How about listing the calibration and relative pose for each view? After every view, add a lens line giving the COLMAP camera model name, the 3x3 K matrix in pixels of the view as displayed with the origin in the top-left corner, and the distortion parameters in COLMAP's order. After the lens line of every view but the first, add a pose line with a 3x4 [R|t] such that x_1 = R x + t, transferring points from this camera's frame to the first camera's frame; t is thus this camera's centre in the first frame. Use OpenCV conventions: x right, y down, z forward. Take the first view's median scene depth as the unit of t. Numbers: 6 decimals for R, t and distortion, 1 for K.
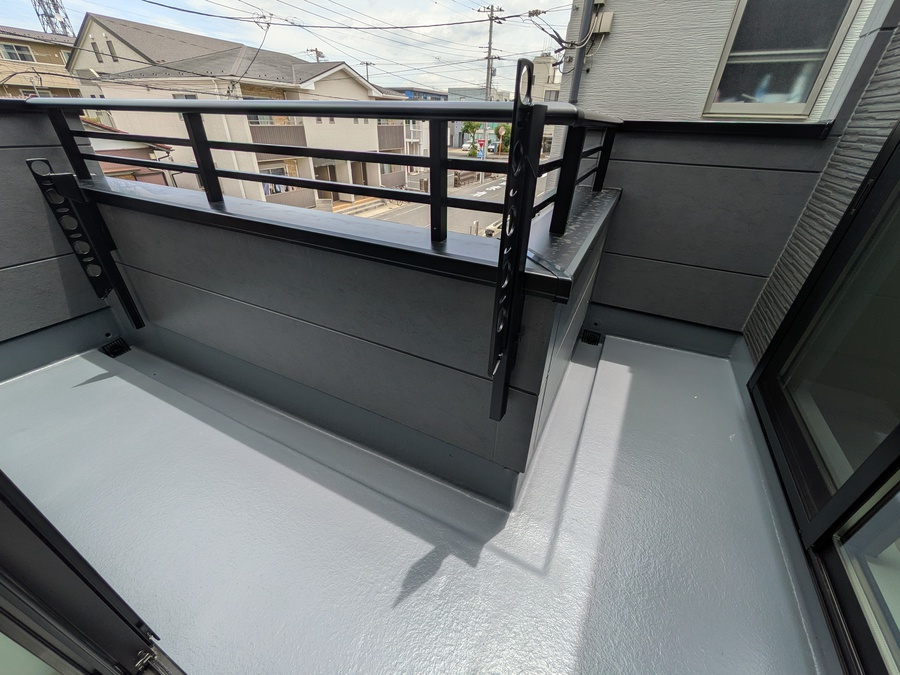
lens RADIAL K [[358.4, 0, 452.3], [0, 358.4, 333.8], [0, 0, 1]] dist [0.002006, -0.000228]
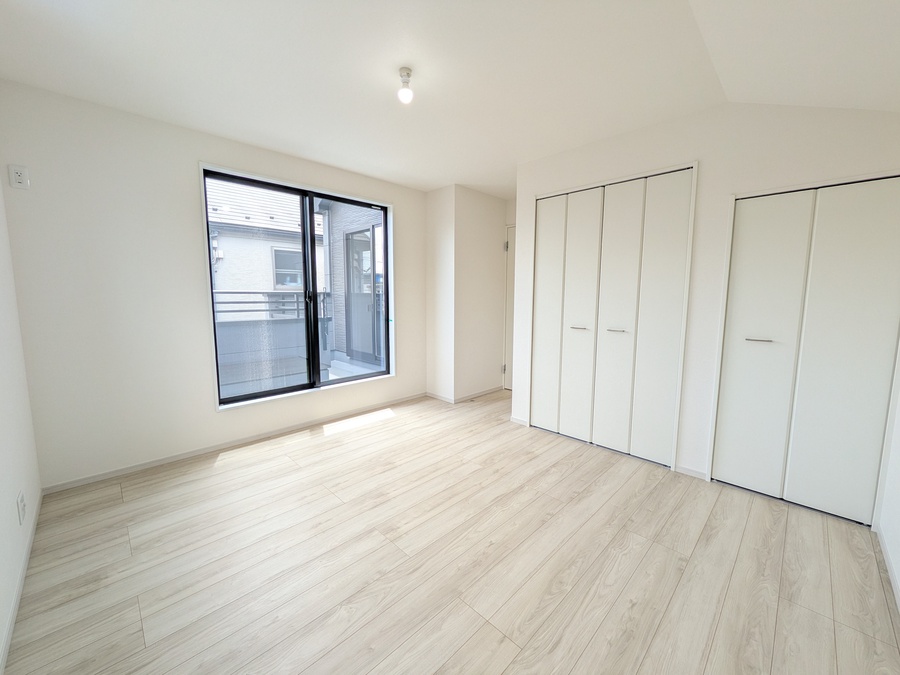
lens RADIAL K [[358.4, 0, 449.9], [0, 358.4, 335.5], [0, 0, 1]] dist [0.002006, -0.000228]
pose [[0.322524, -0.131135, 0.937434, -0.368644], [0.490322, 0.870275, -0.046955, 0.108688], [-0.809668, 0.474789, 0.344983, -0.198220]]
